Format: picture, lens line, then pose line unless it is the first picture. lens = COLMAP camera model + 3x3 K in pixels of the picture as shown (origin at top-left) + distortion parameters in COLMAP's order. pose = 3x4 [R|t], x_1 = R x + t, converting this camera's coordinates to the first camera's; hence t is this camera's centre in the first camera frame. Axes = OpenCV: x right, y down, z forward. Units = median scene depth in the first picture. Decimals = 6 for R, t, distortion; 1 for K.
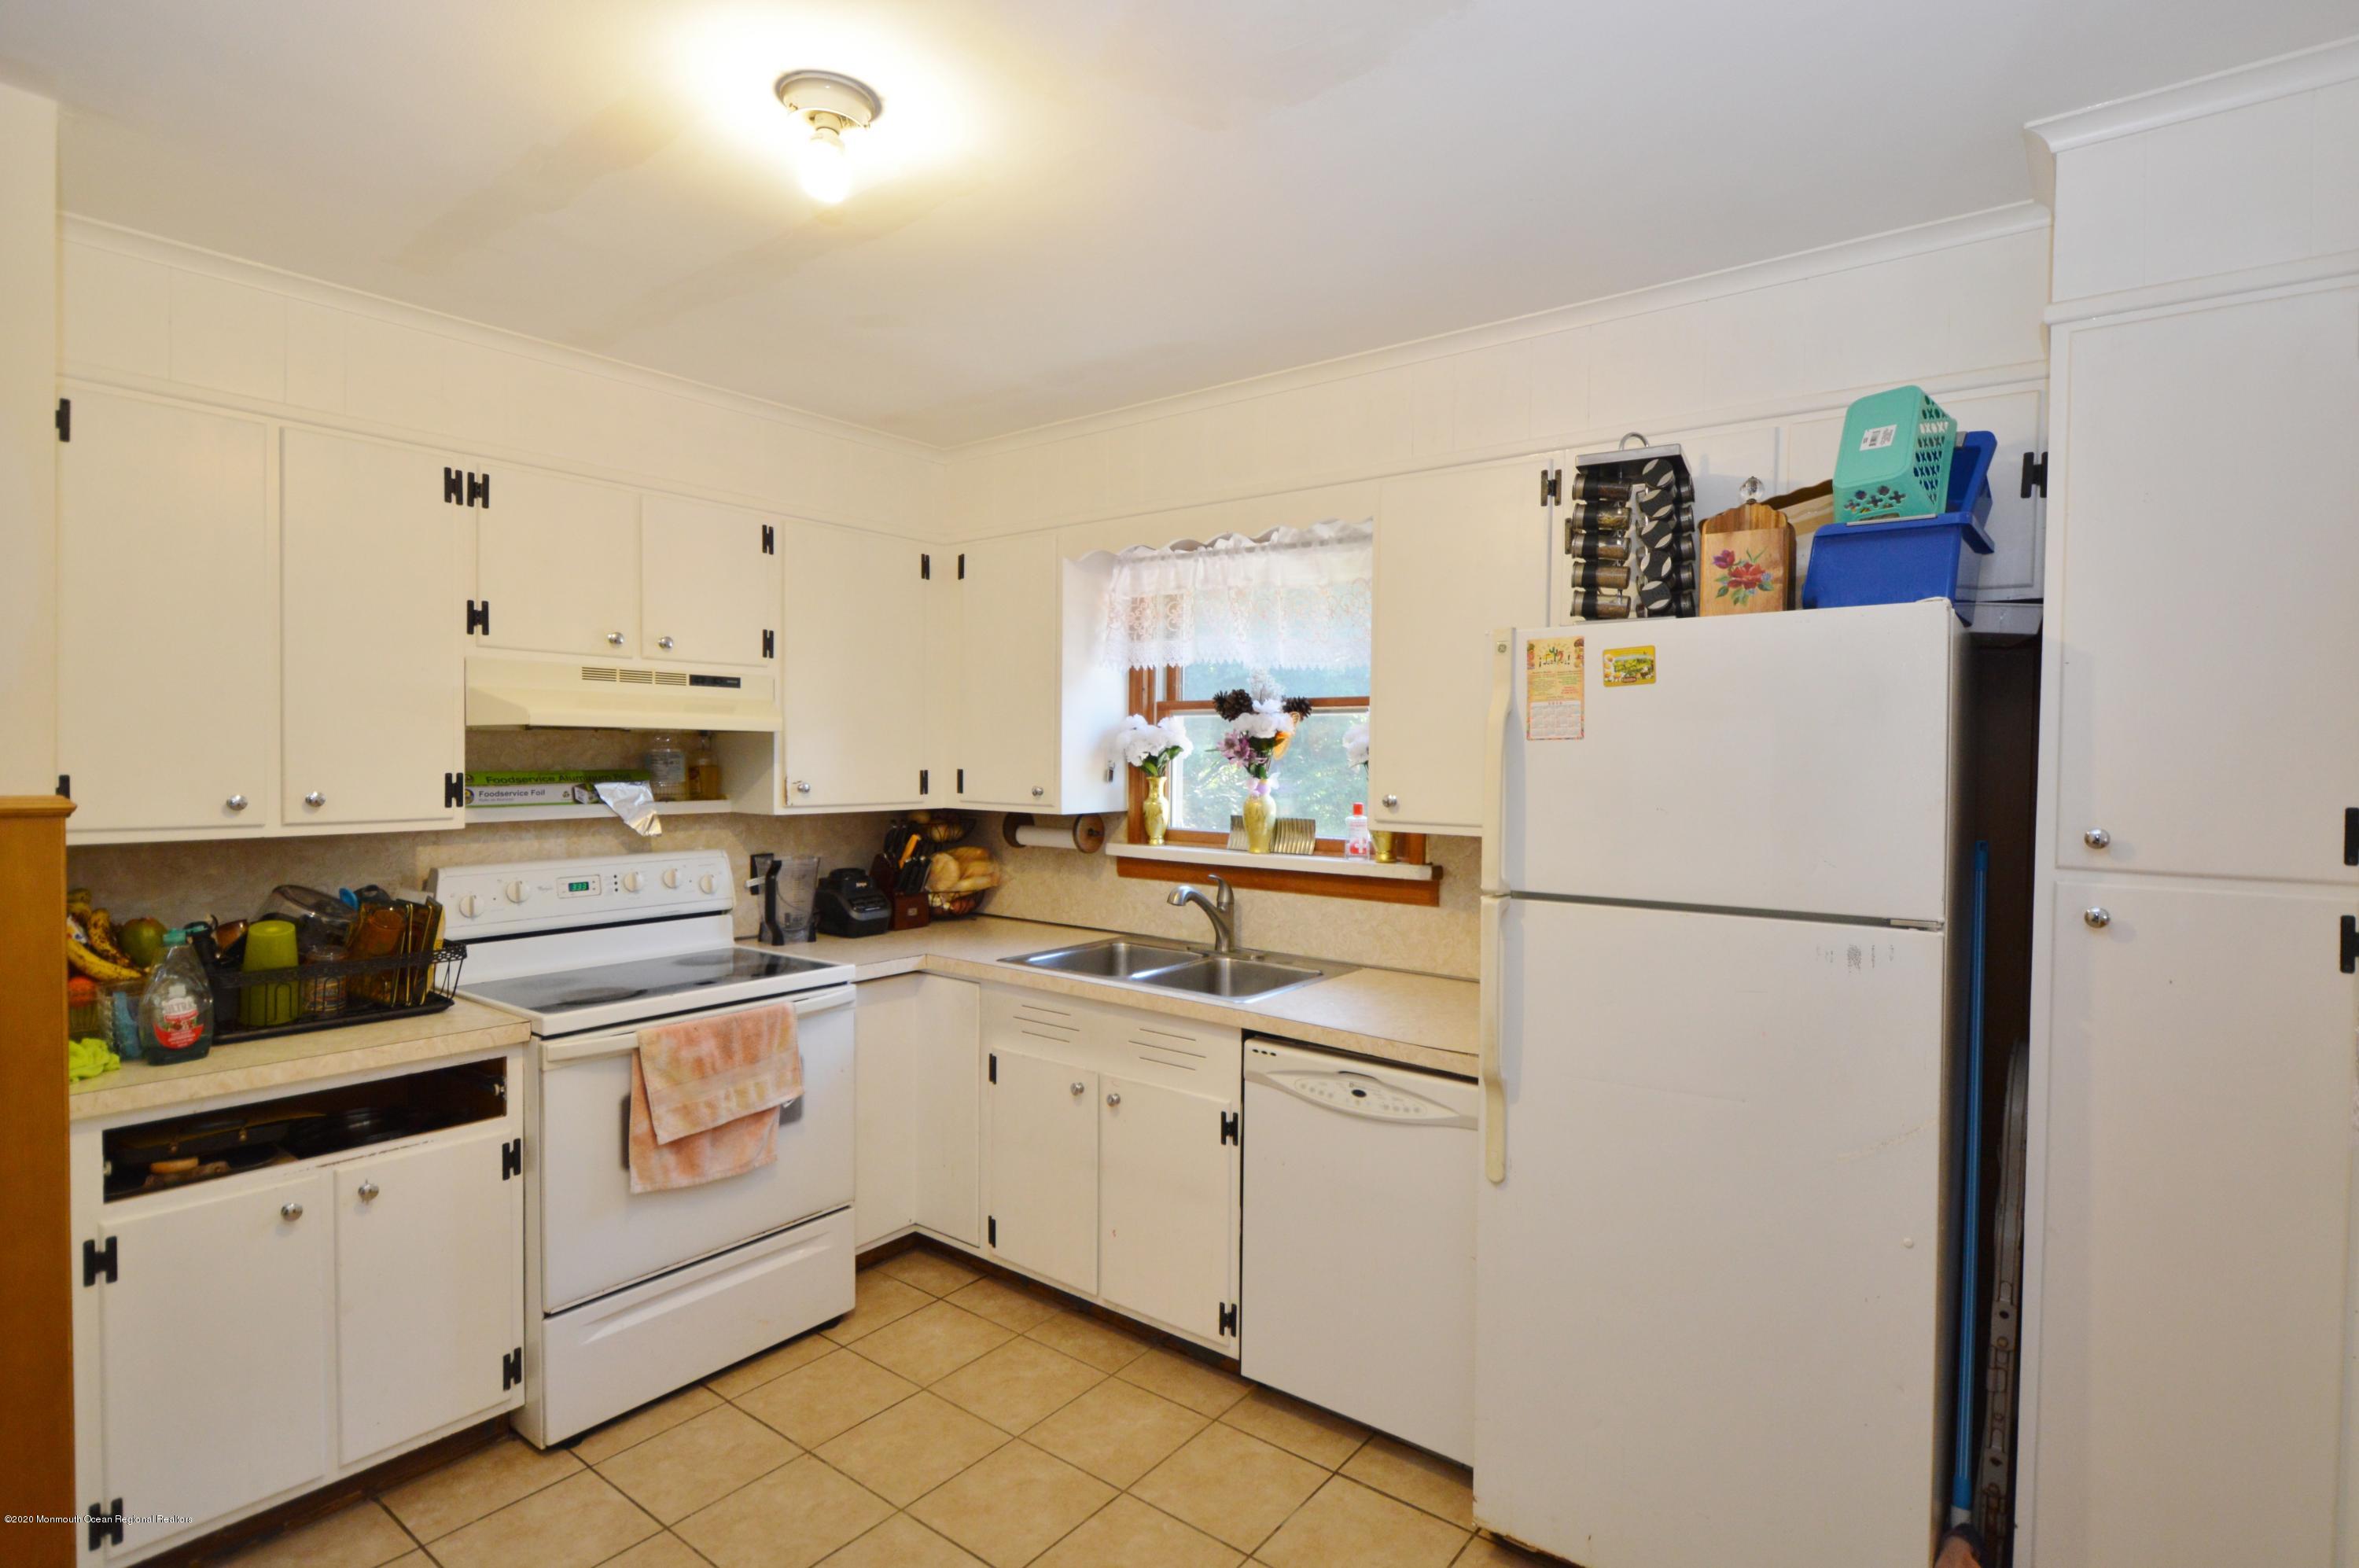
lens RADIAL K [[1147.0, 0, 1179.5], [0, 1147.0, 784.0], [0, 0, 1]] dist [0.011333, -0.000163]
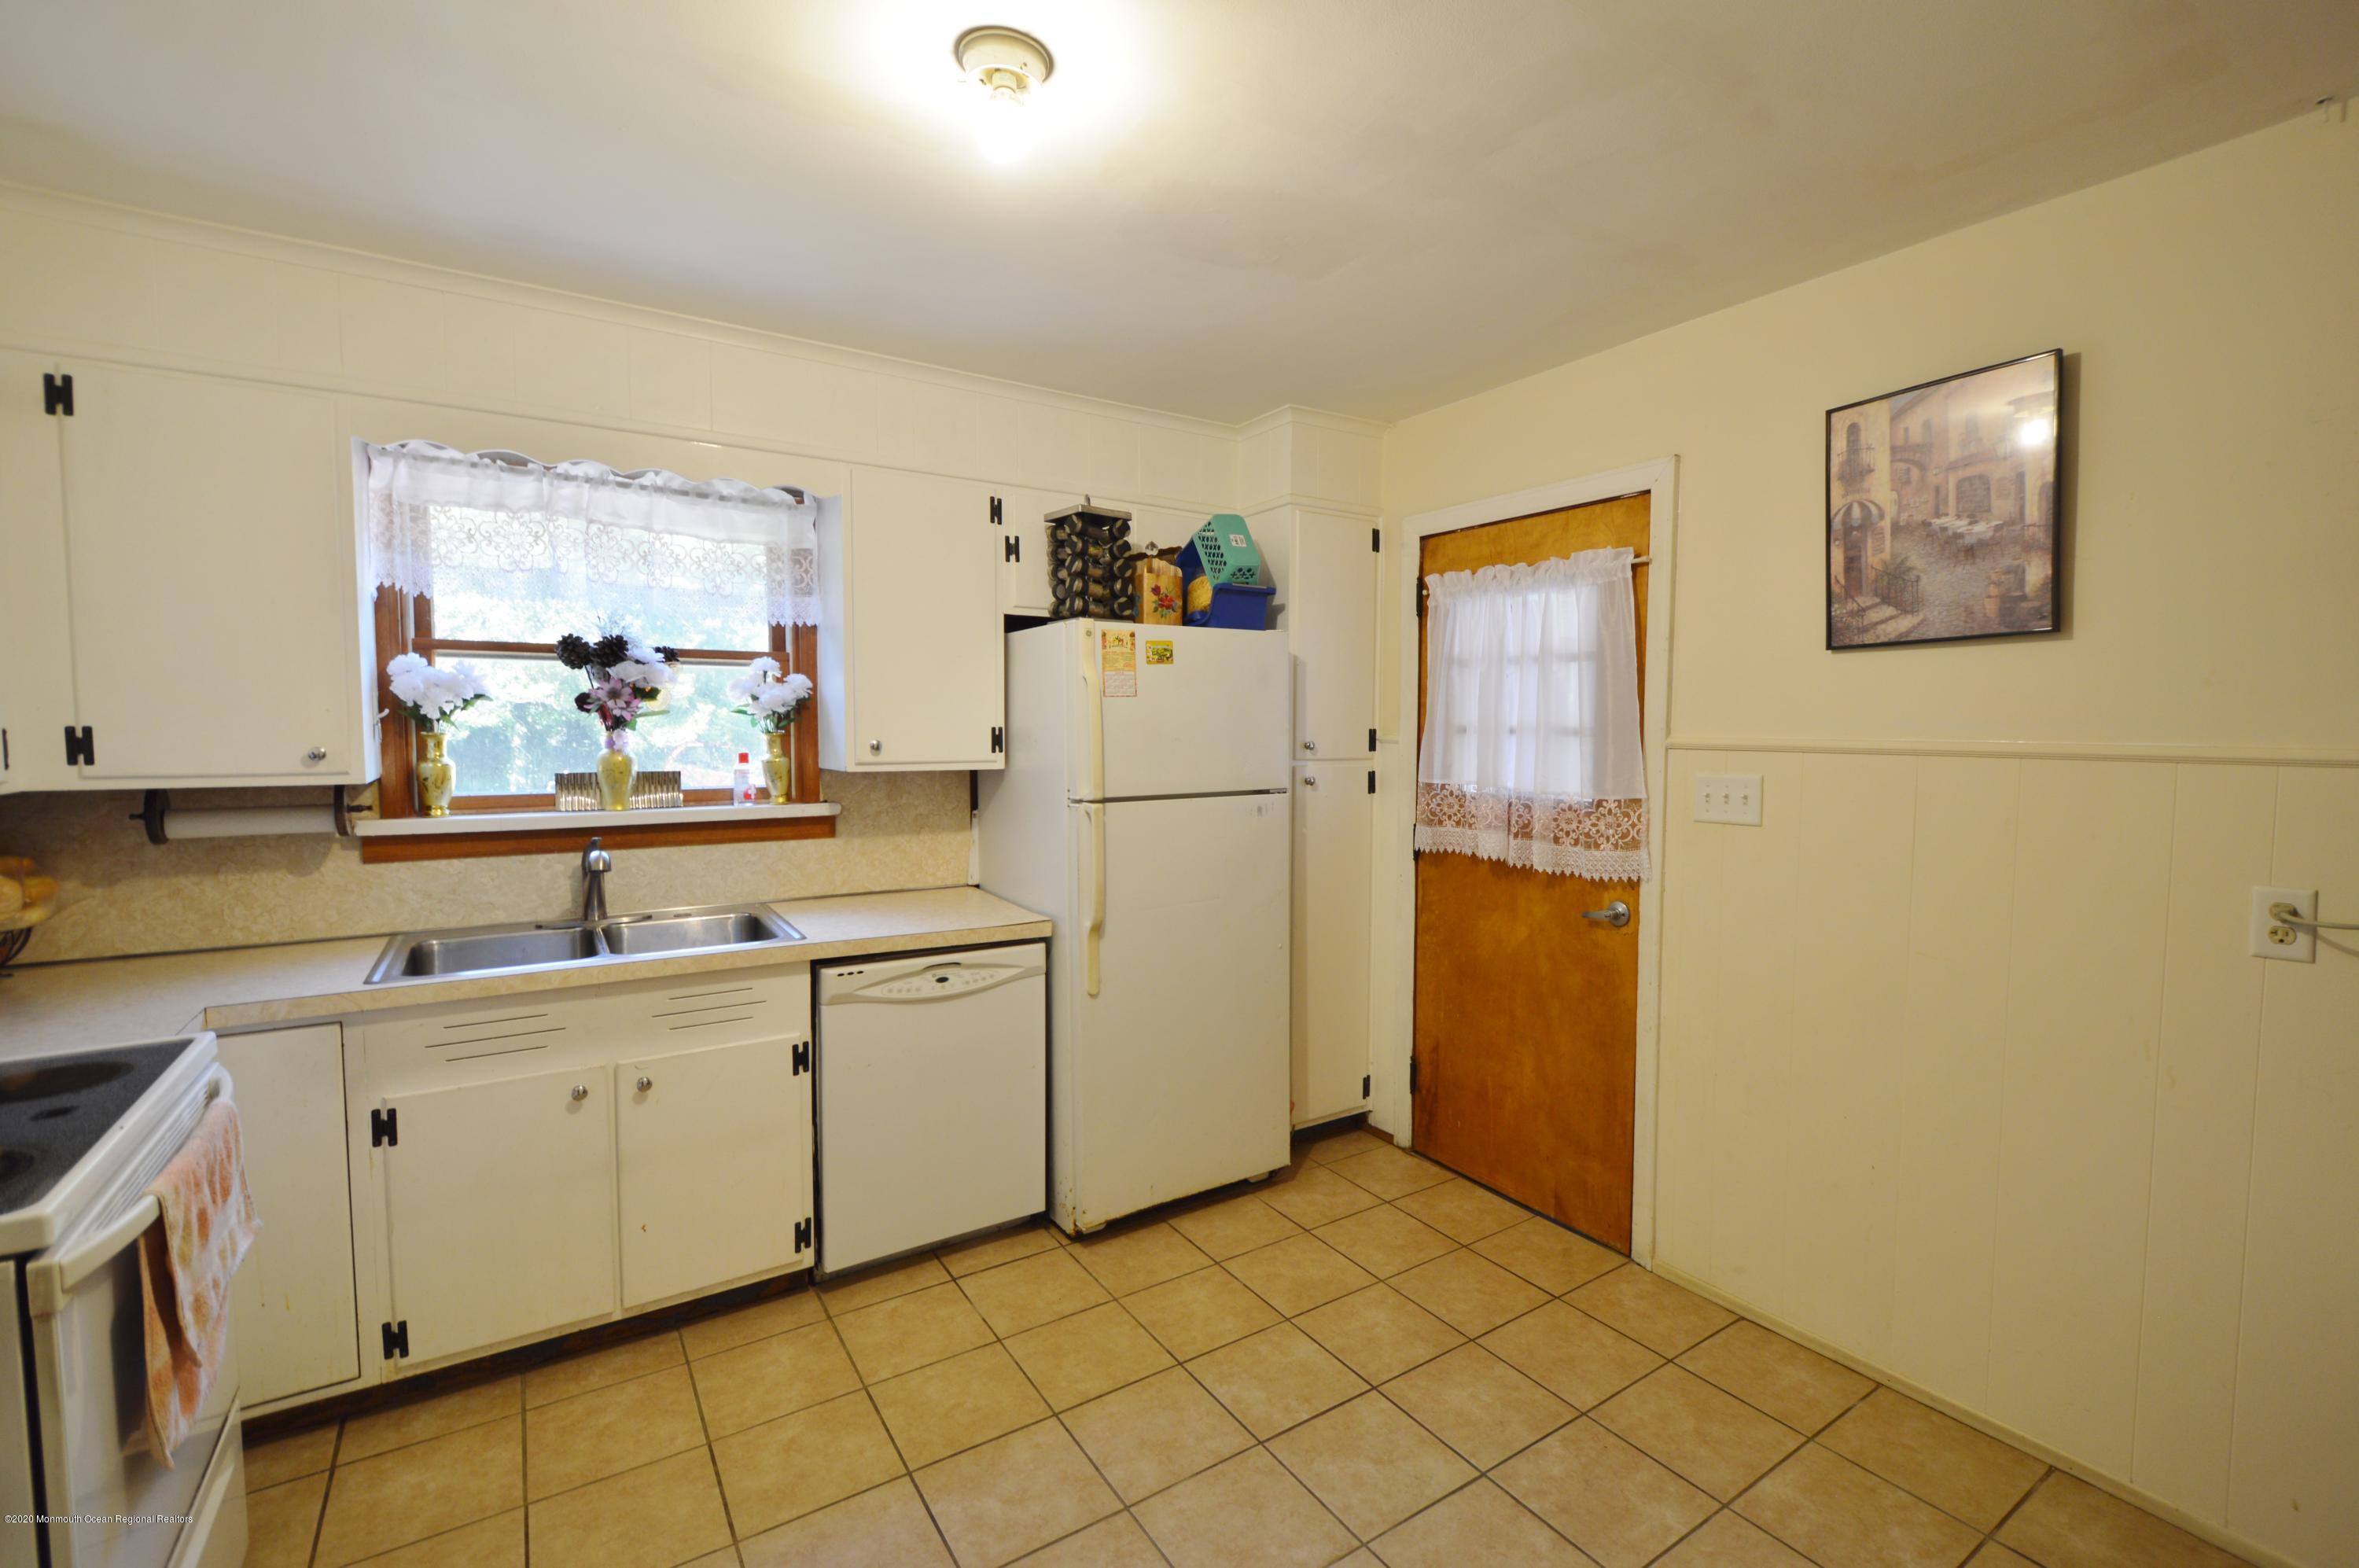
lens RADIAL K [[1060.1, 0, 1195.8], [0, 1060.1, 791.4], [0, 0, 1]] dist [0.011263, -0.008605]
pose [[0.328429, -0.071003, 0.941856, -0.678457], [0.022972, 0.997476, 0.067185, -0.003611], [-0.944249, -0.000429, 0.329231, 0.302285]]
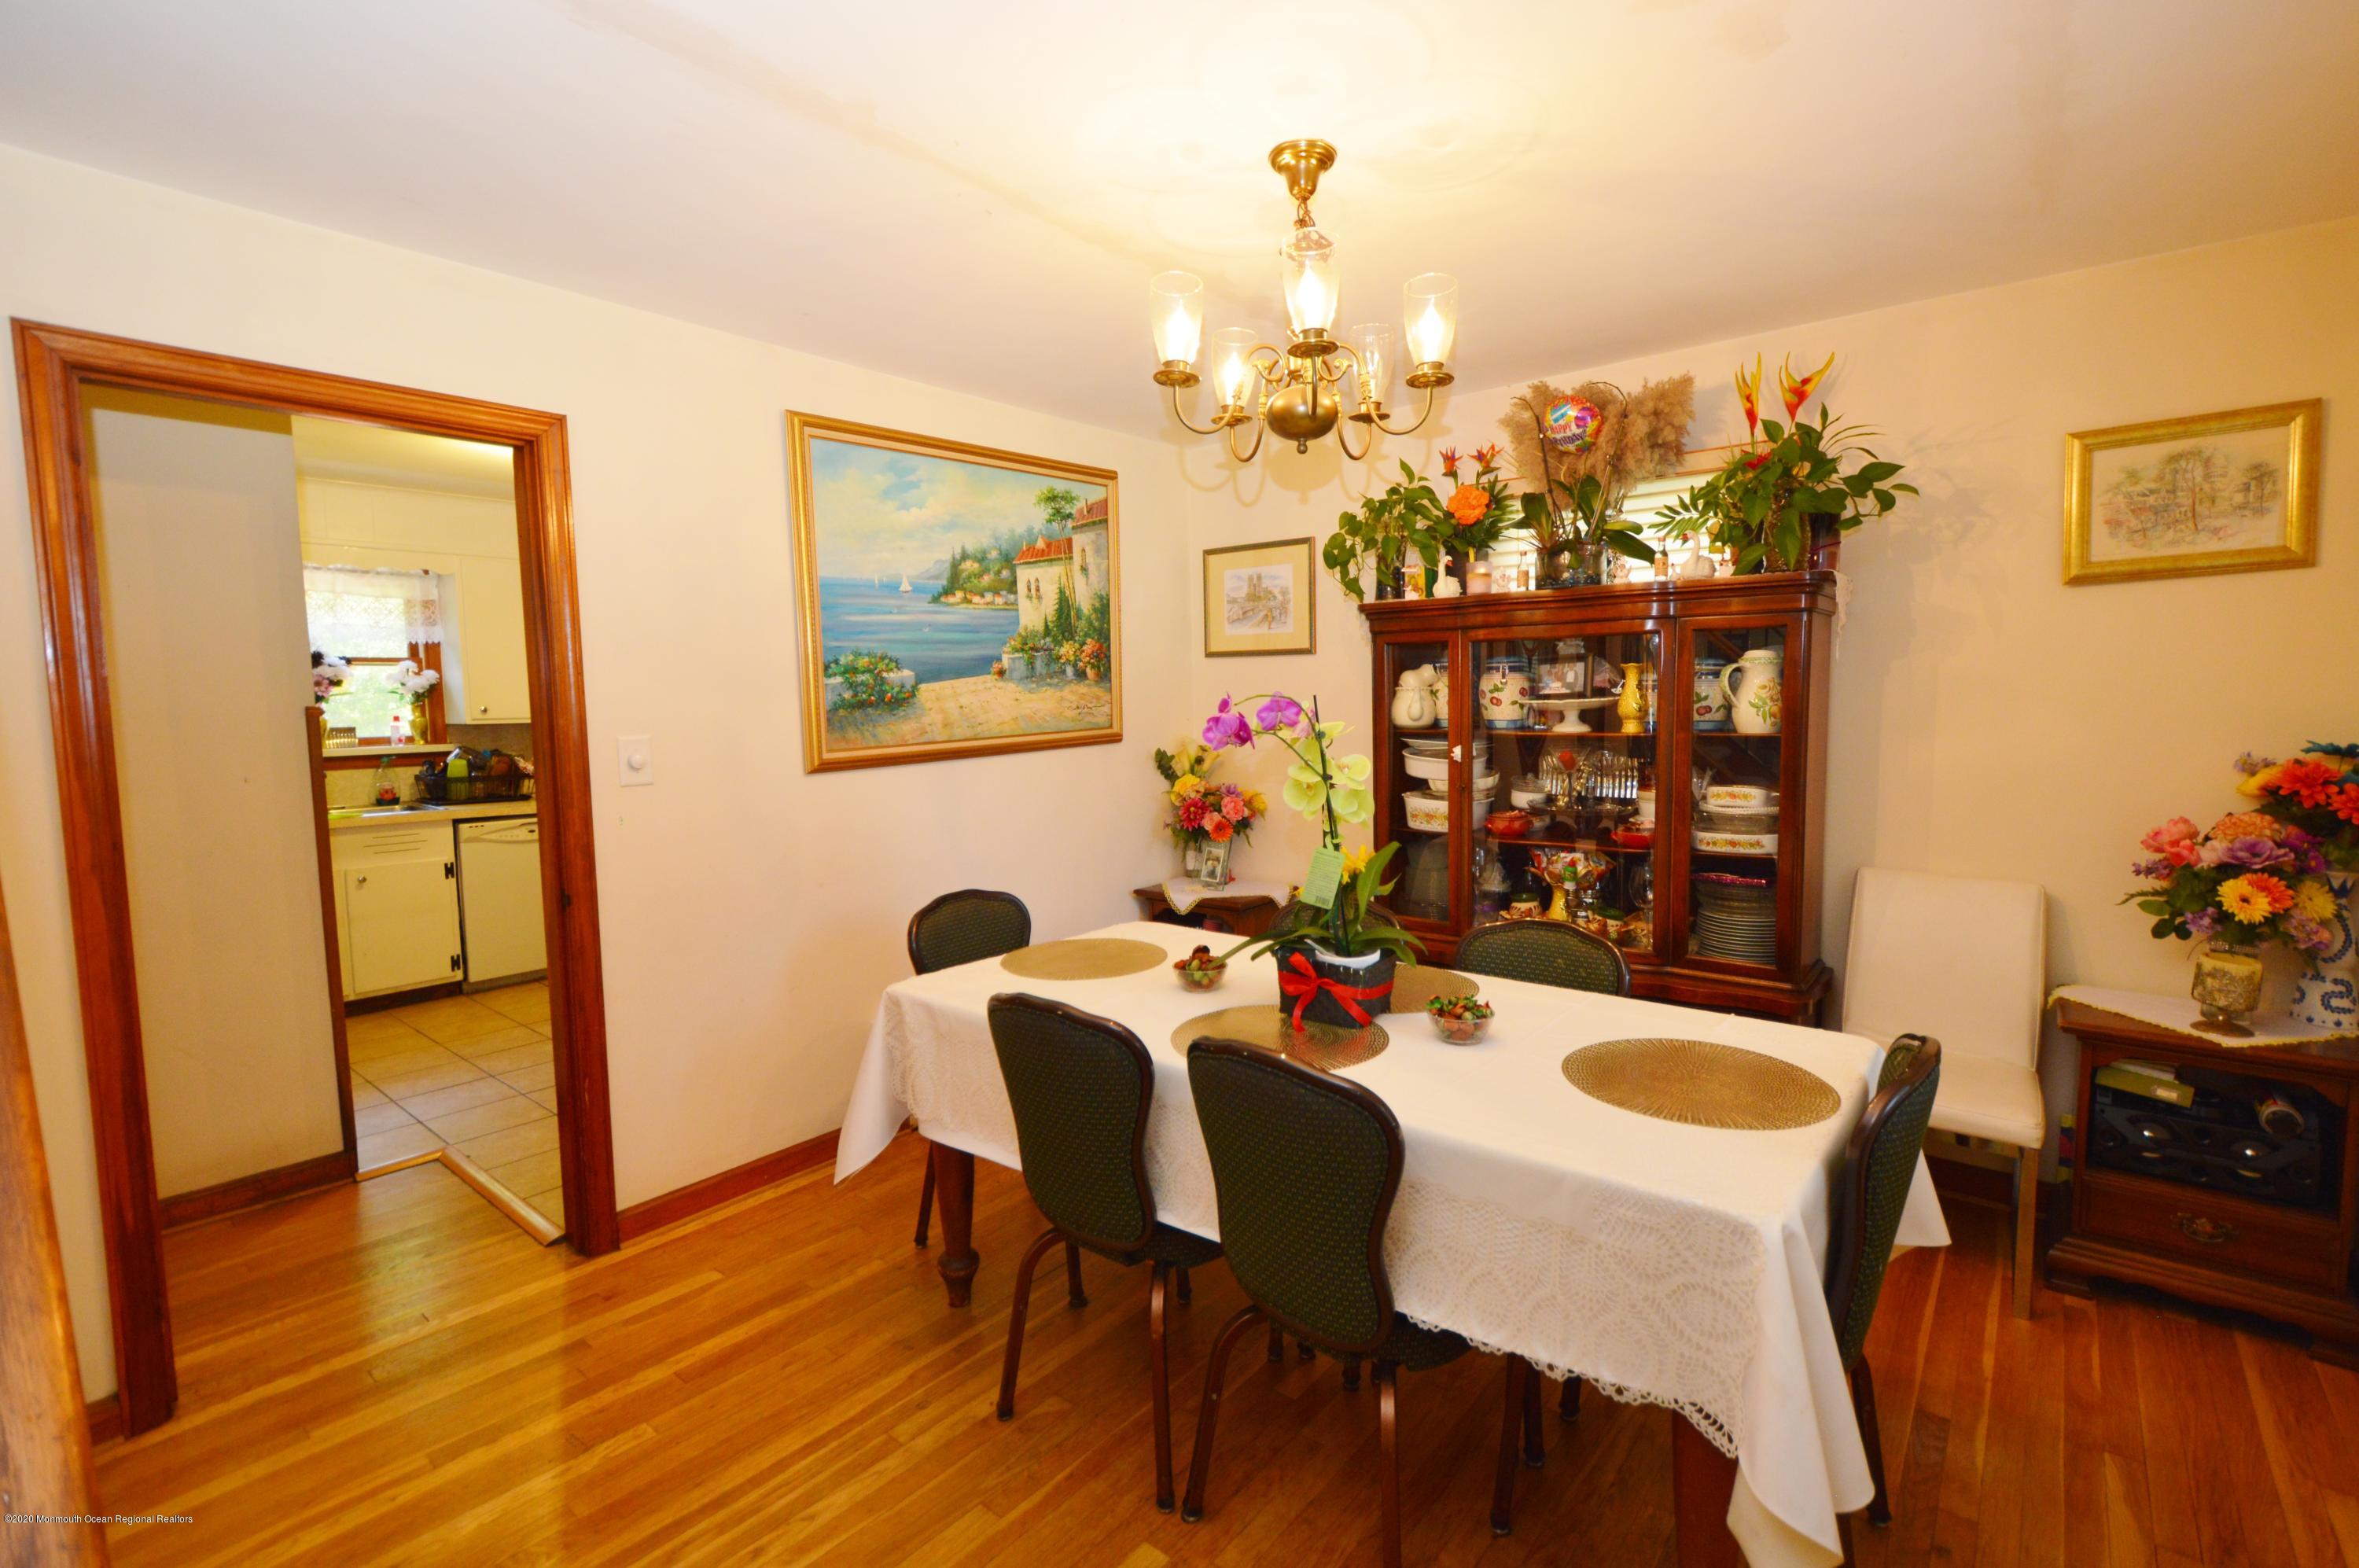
lens RADIAL K [[1060.1, 0, 1195.8], [0, 1060.1, 791.4], [0, 0, 1]] dist [0.011263, -0.008605]
pose [[0.024096, -0.099372, 0.994759, -1.645905], [0.039012, 0.994383, 0.098390, 0.021584], [-0.998948, 0.036437, 0.027838, -0.359048]]
